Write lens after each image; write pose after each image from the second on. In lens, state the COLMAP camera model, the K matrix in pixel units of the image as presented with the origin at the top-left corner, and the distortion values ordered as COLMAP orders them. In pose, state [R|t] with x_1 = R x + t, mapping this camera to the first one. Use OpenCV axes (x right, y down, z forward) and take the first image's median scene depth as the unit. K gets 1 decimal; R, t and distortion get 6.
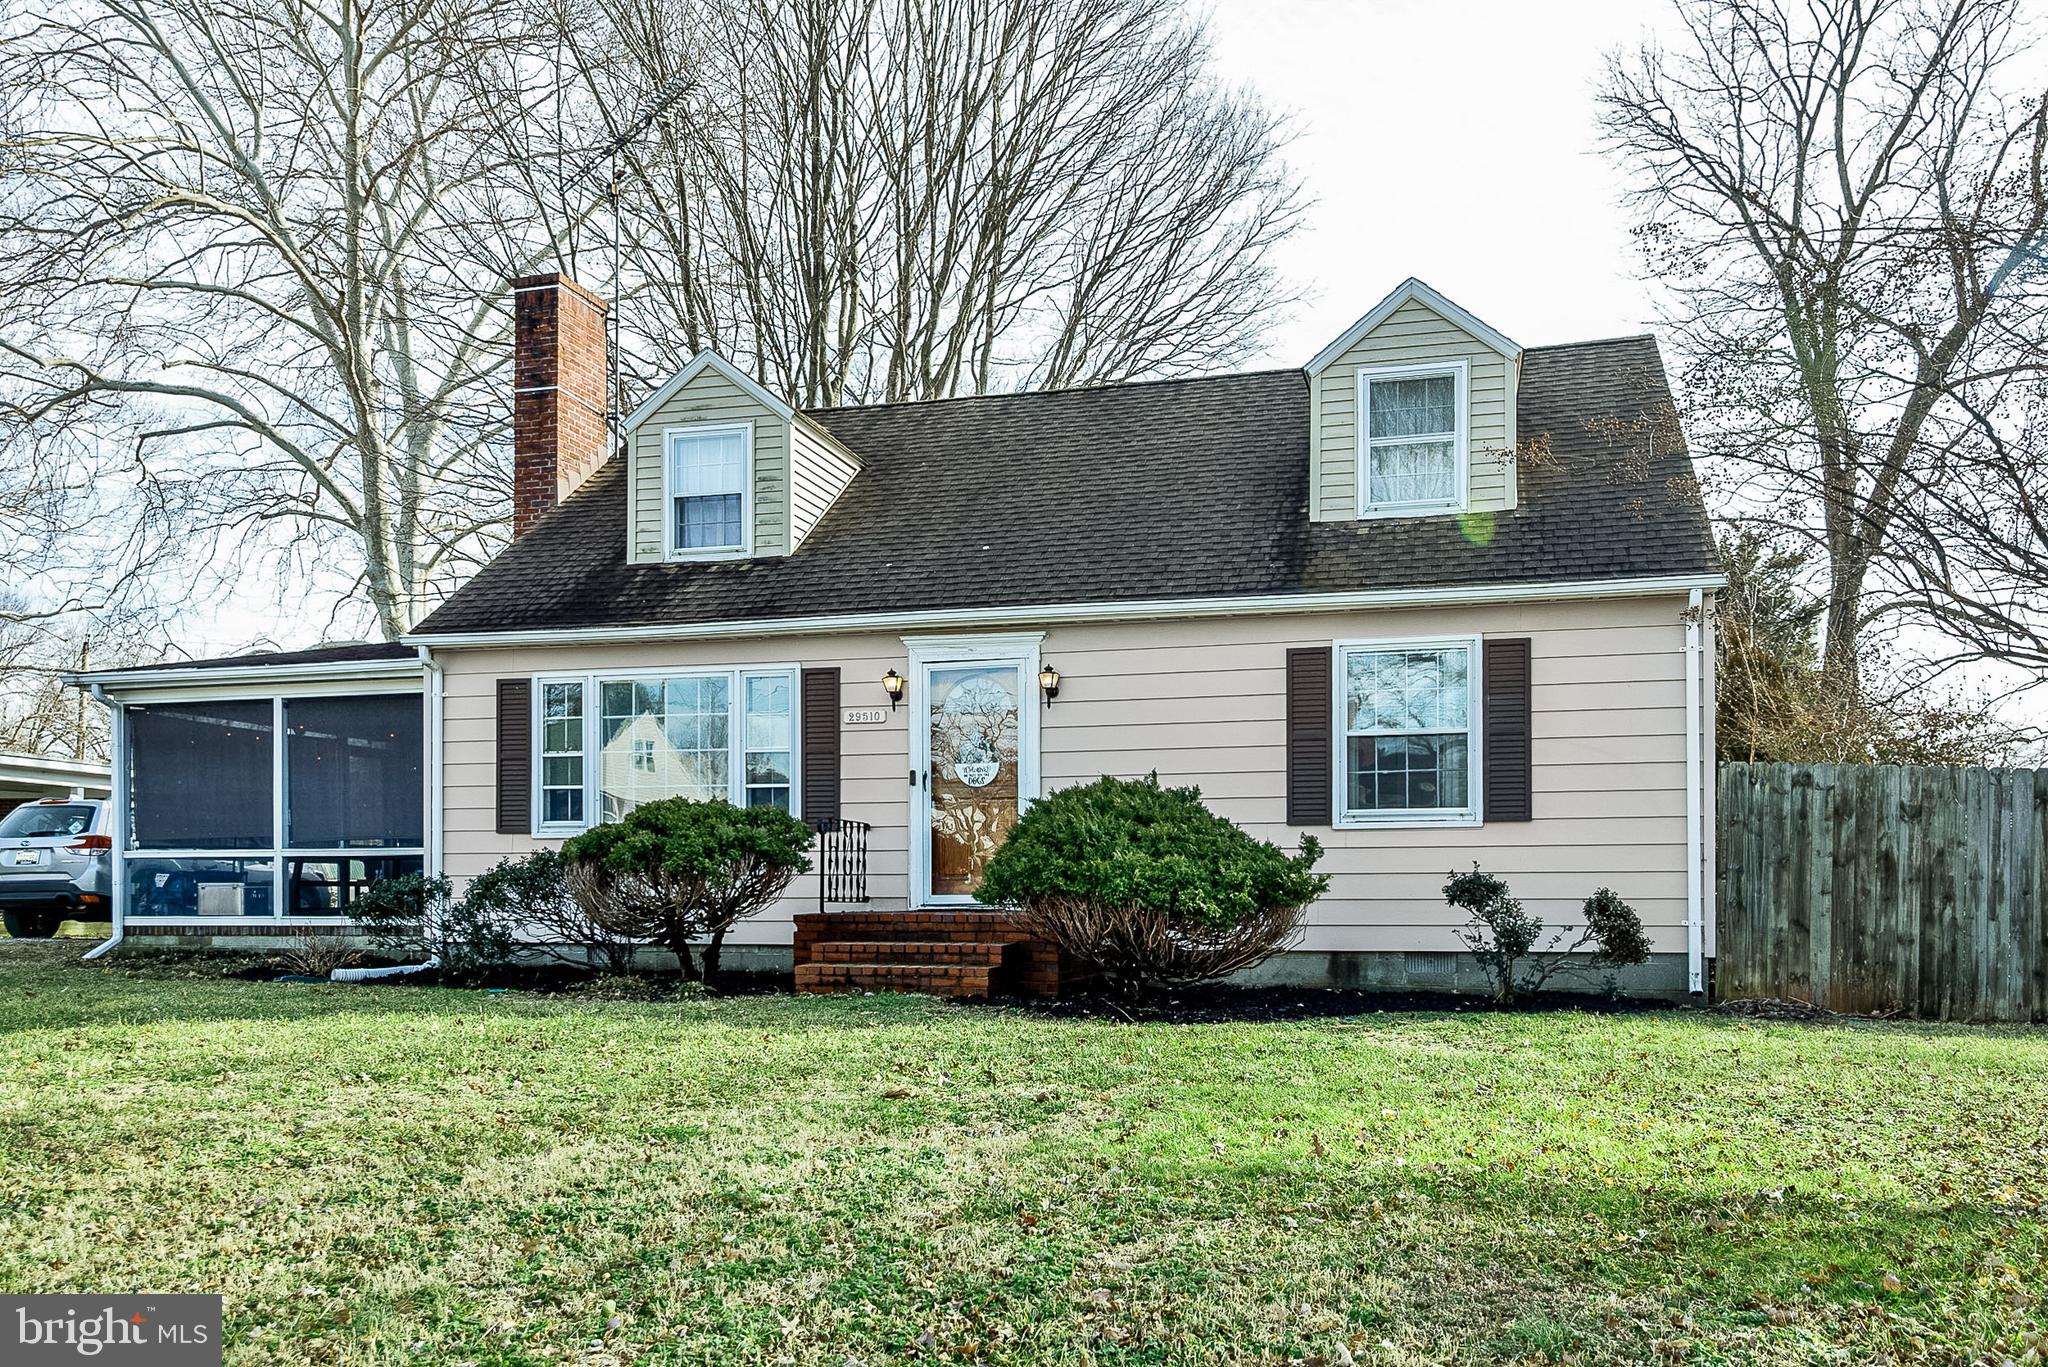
lens RADIAL K [[1543.5, 0, 1021.7], [0, 1543.5, 733.1], [0, 0, 1]] dist [0.016645, -0.002380]
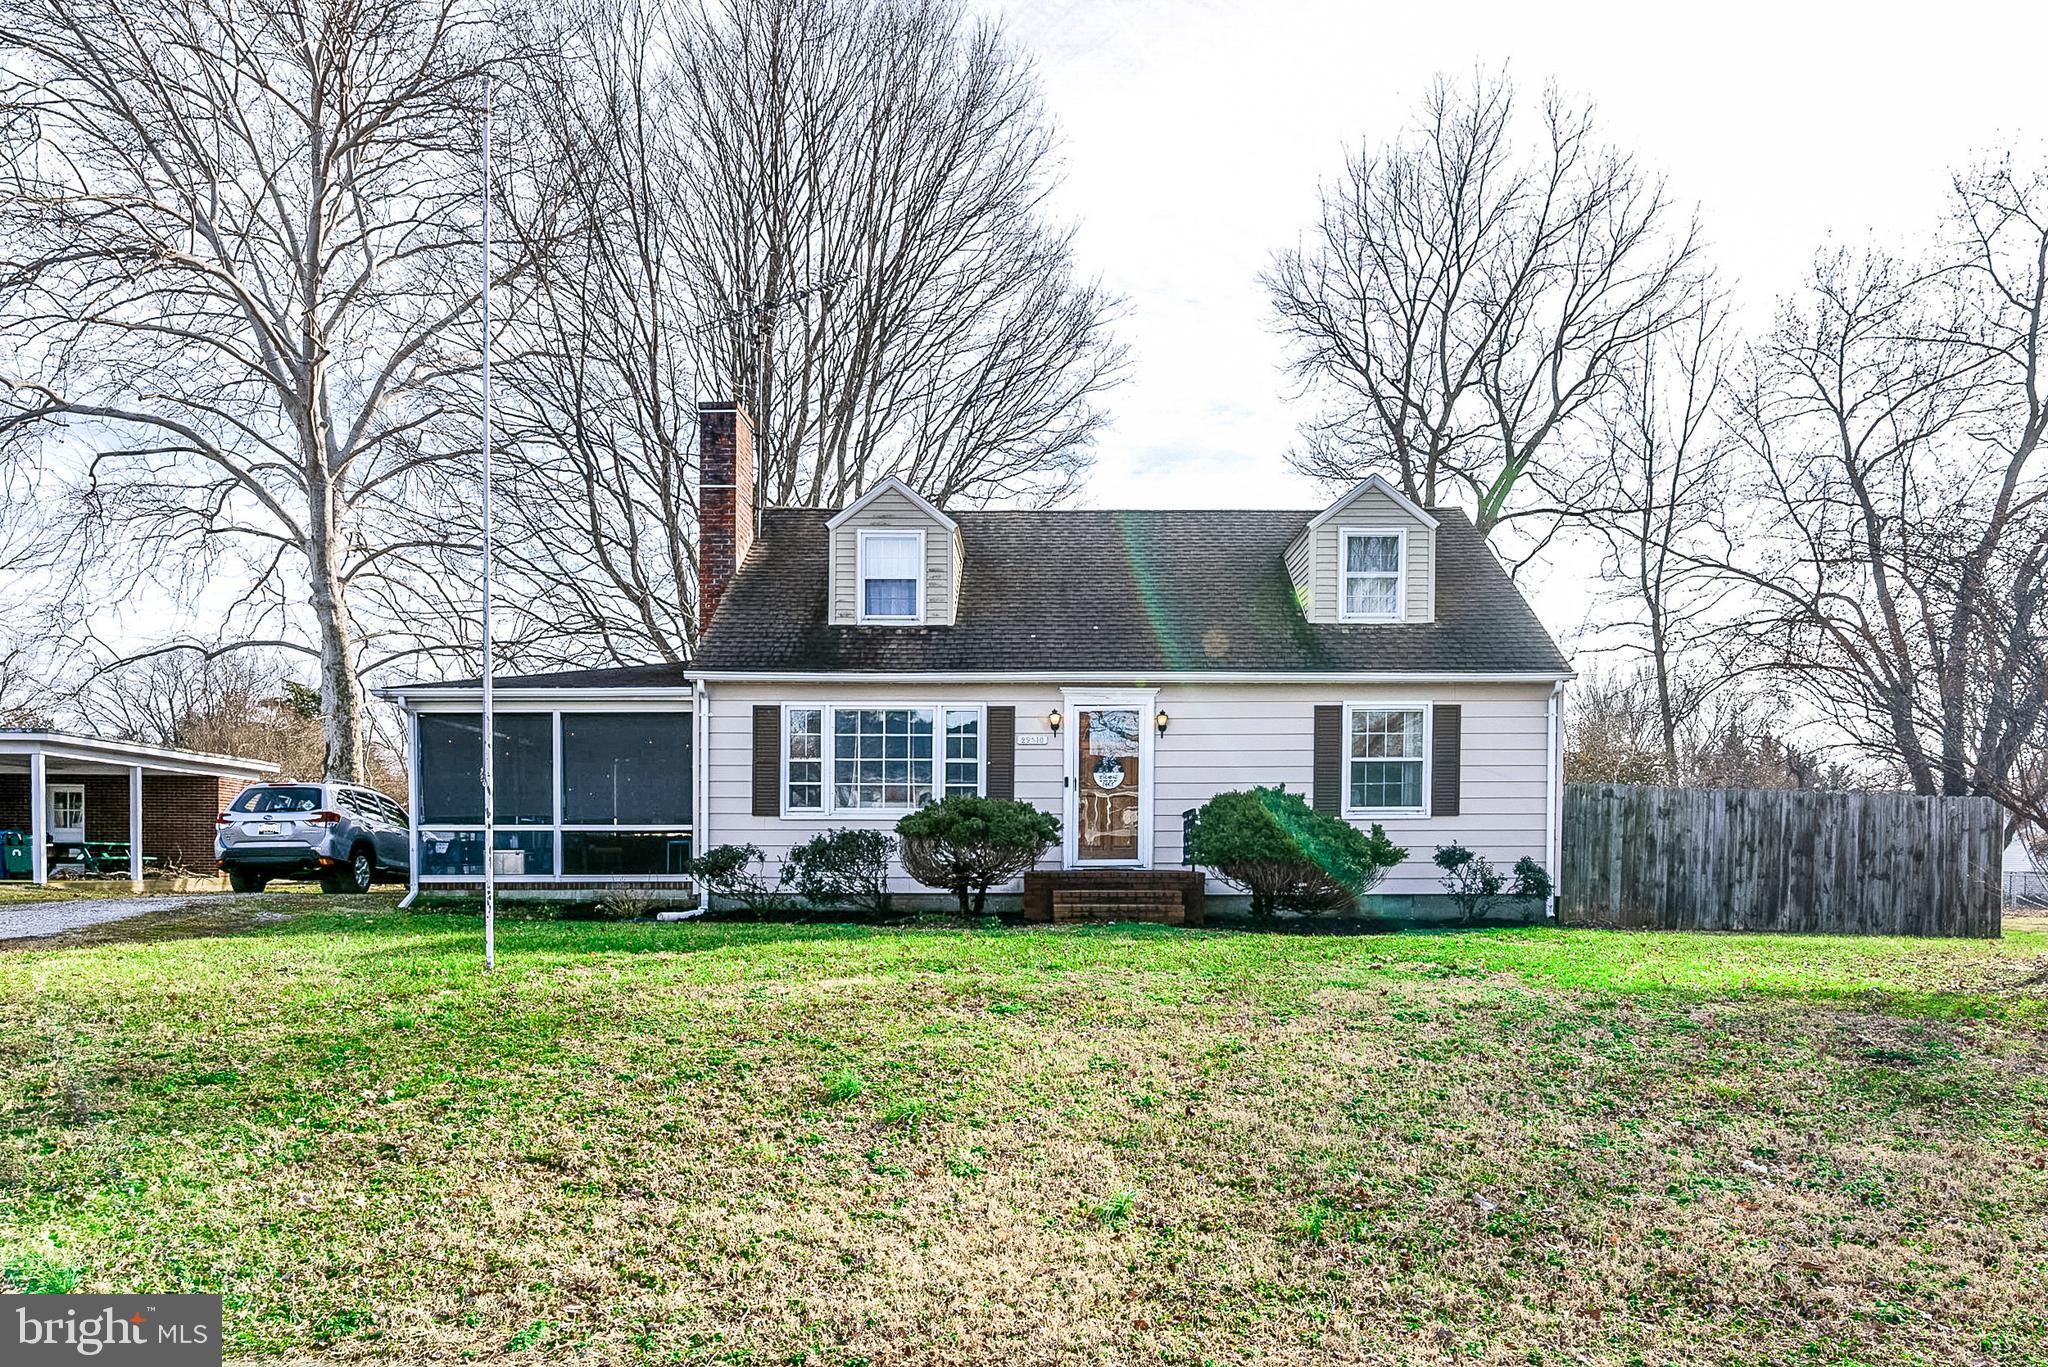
lens RADIAL K [[1244.8, 0, 1023.2], [0, 1244.8, 755.9], [0, 0, 1]] dist [-0.000749, 0.000559]
pose [[0.969735, 0.020816, 0.243272, -0.378551], [-0.025985, 0.999499, 0.018060, -0.016007], [-0.242774, -0.023835, 0.969790, -0.151152]]
